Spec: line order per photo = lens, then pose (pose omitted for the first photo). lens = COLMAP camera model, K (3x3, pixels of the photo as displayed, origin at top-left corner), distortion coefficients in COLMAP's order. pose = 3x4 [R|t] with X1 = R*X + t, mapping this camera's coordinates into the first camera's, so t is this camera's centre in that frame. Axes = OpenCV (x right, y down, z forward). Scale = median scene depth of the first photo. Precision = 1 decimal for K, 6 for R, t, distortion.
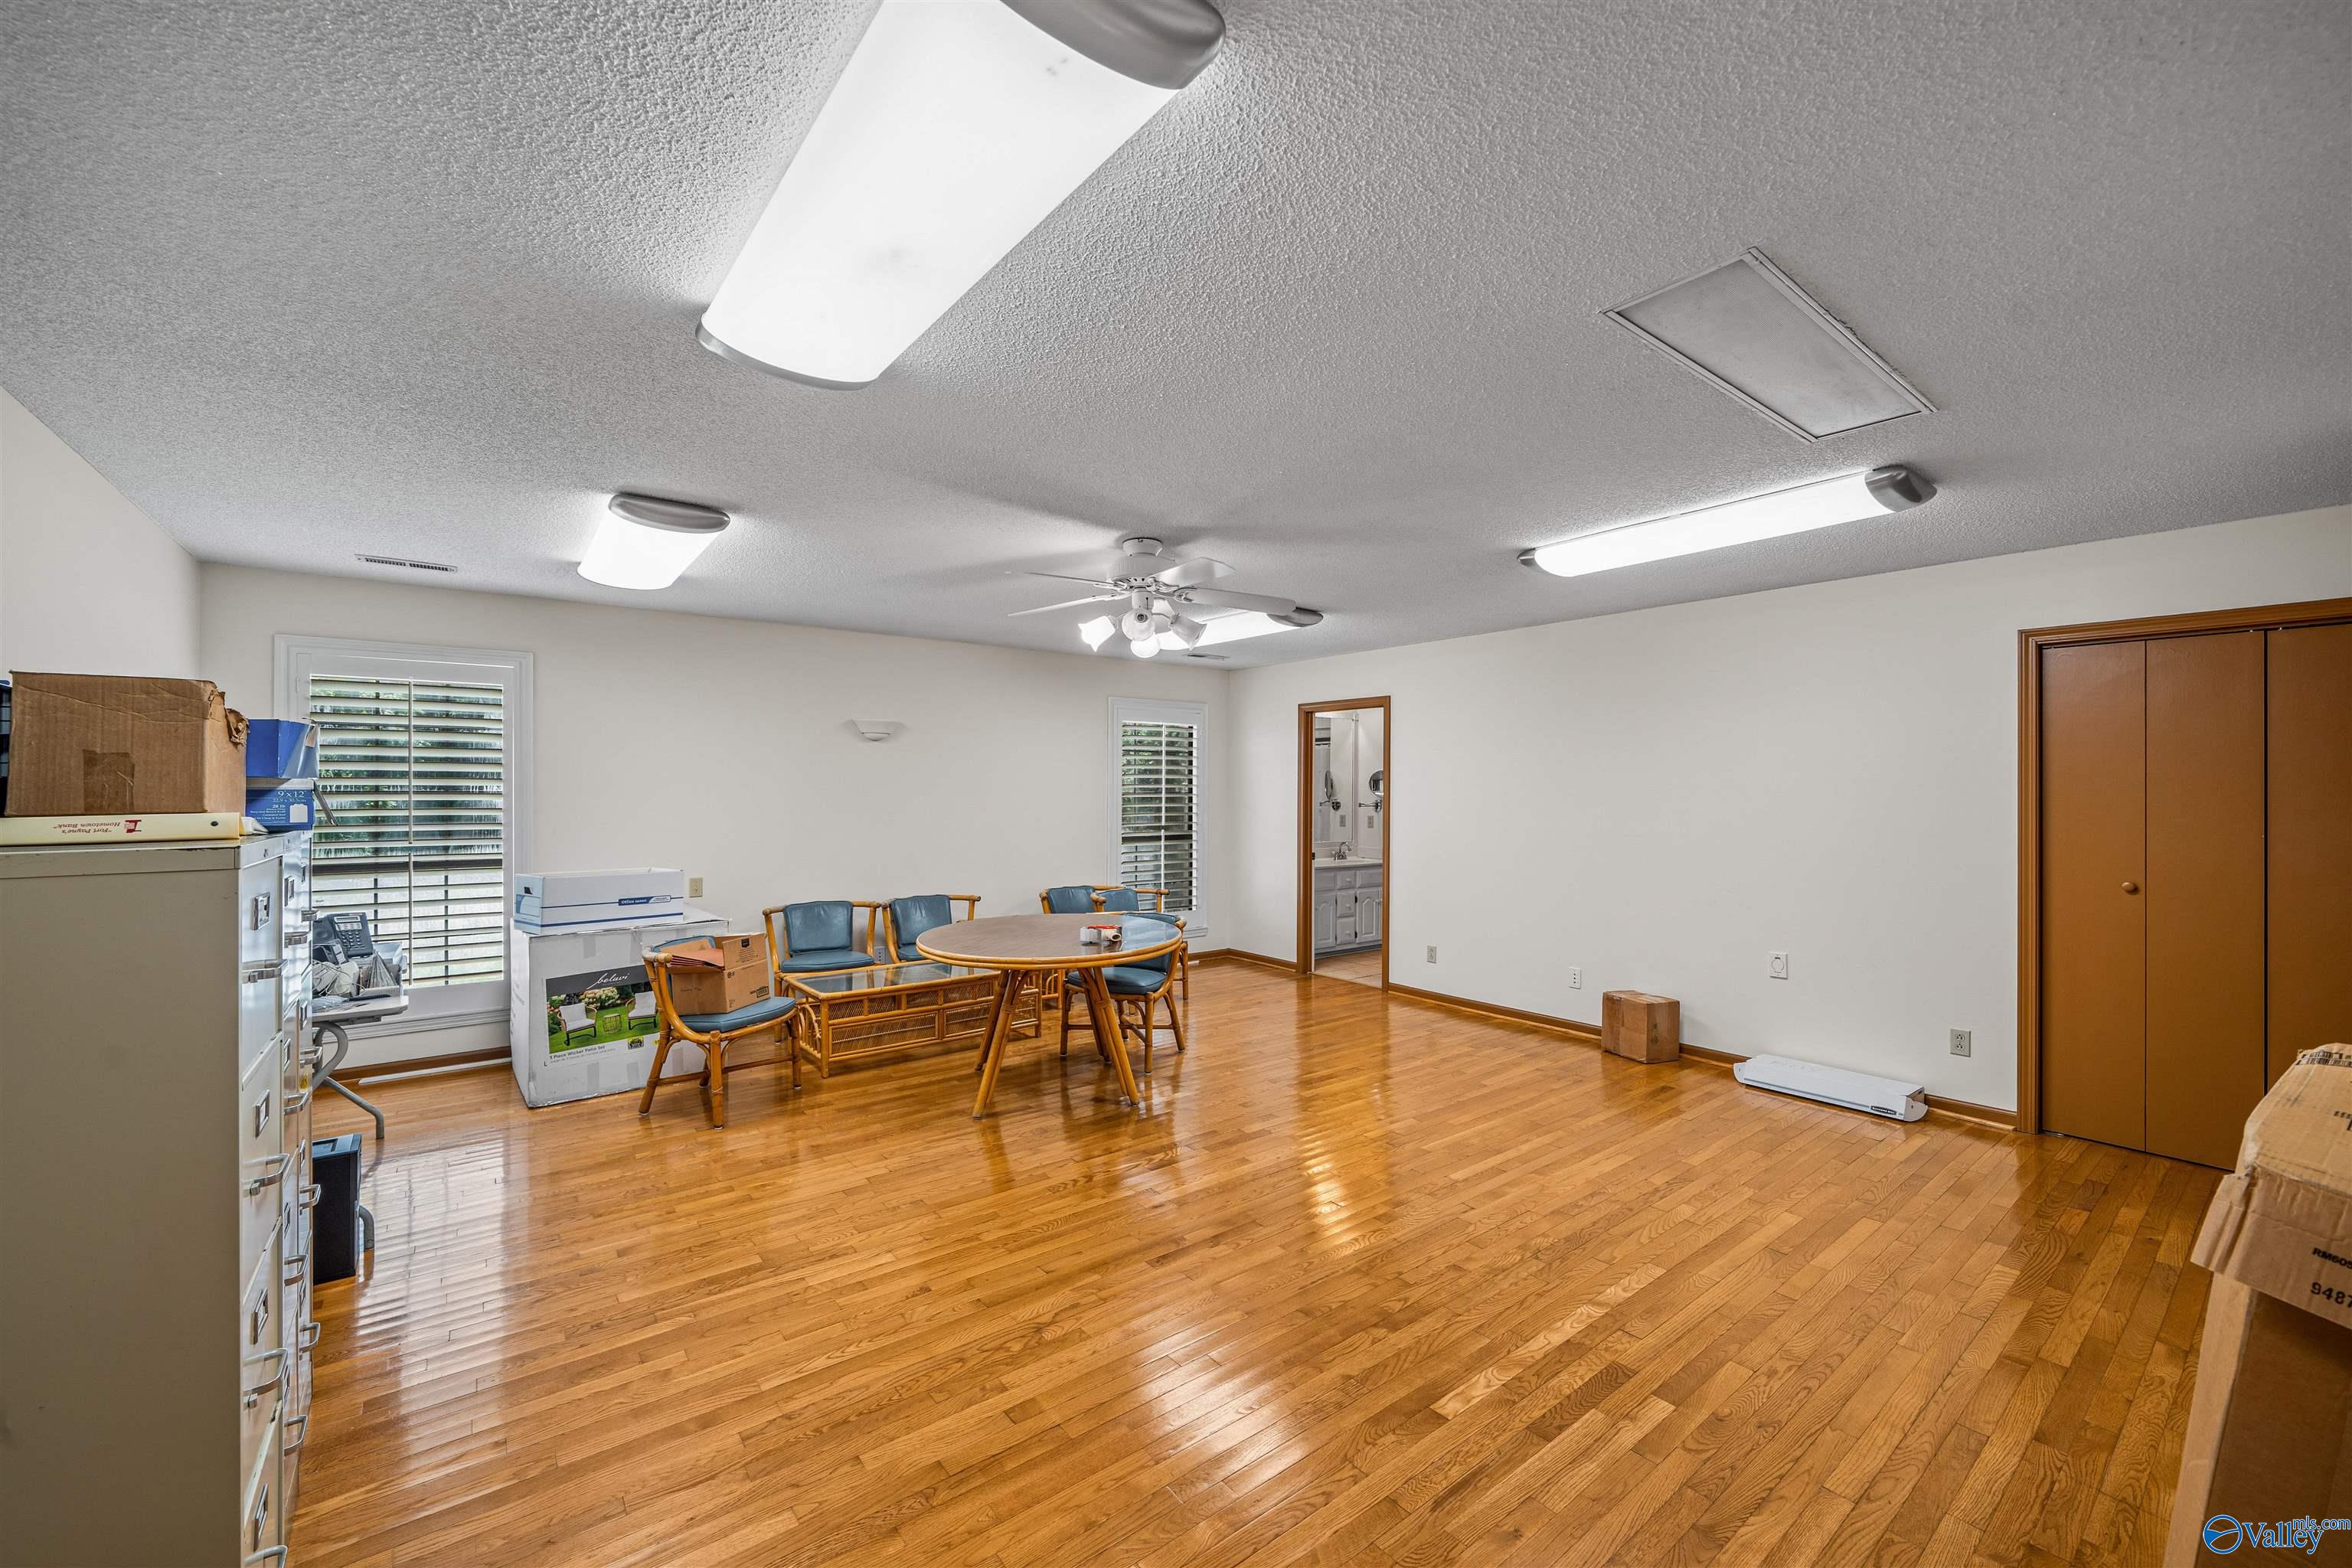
lens RADIAL K [[927.1, 0, 1164.1], [0, 927.1, 782.4], [0, 0, 1]] dist [-0.002705, 0.000559]
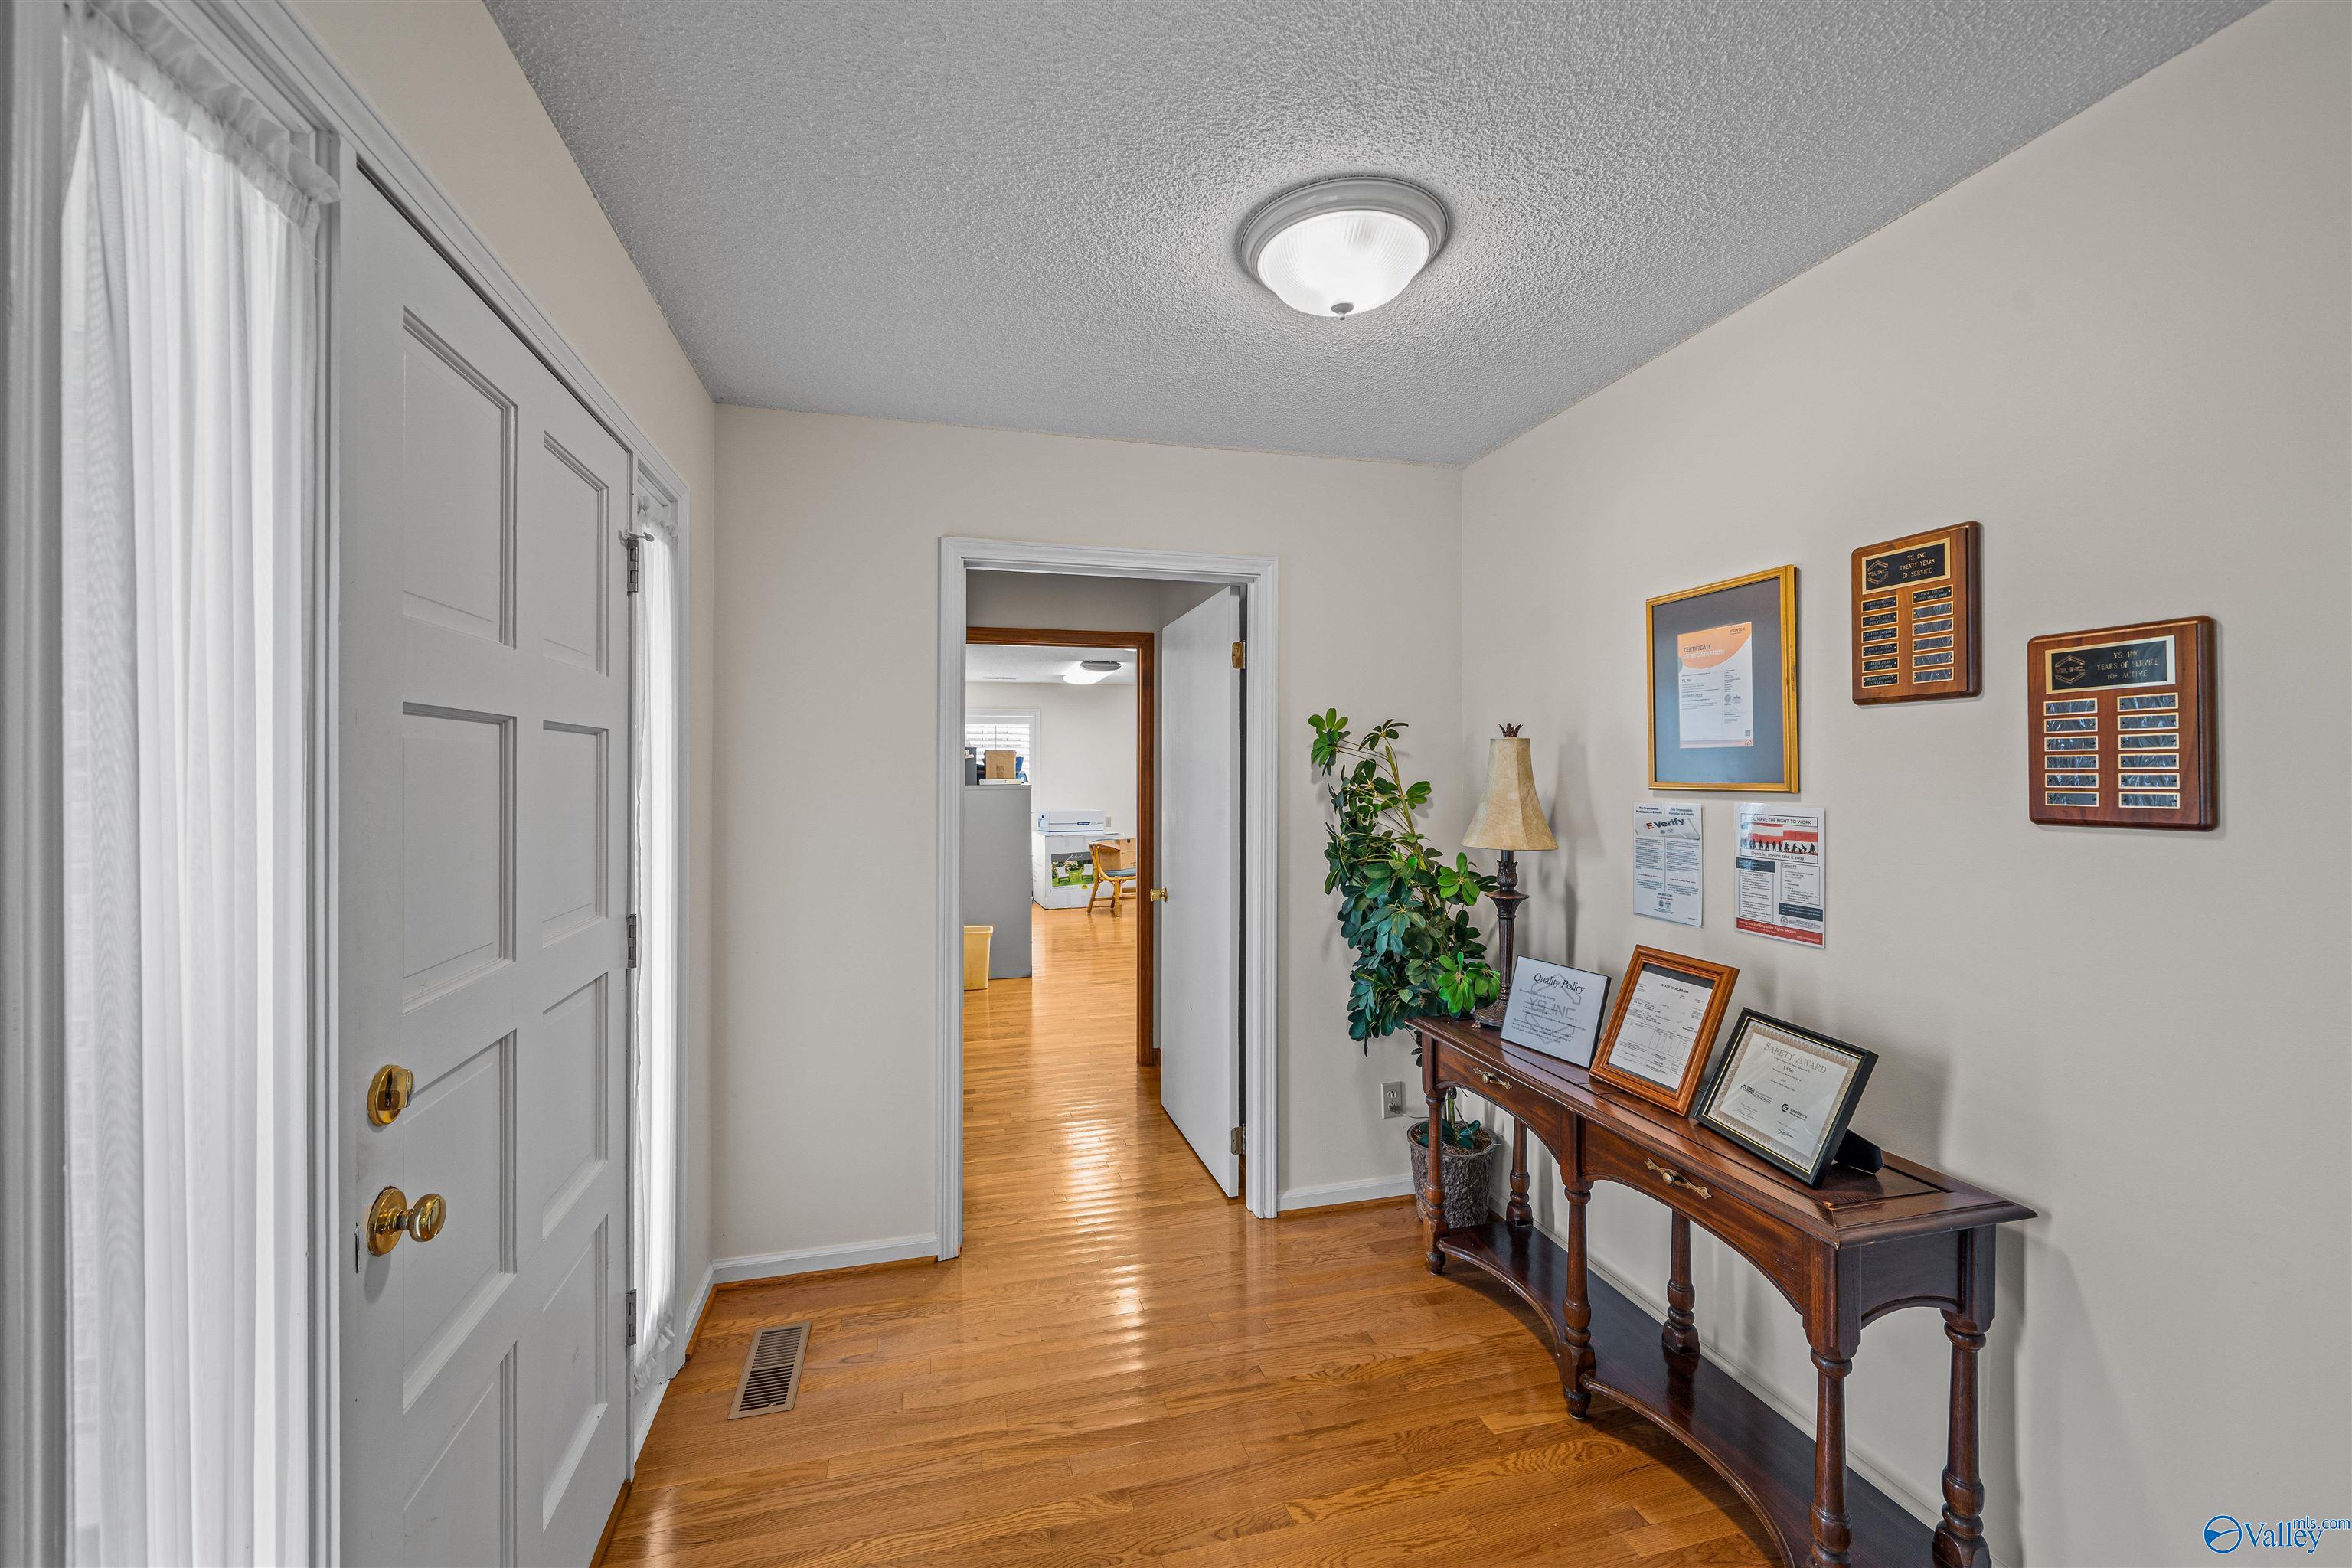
lens RADIAL K [[927.1, 0, 1165.4], [0, 927.1, 775.9], [0, 0, 1]] dist [-0.002705, 0.000559]
pose [[0.921777, -0.004039, -0.387700, 0.497815], [0.005243, 0.999984, 0.002048, 0.010477], [0.387686, -0.003920, 0.921783, -1.026866]]
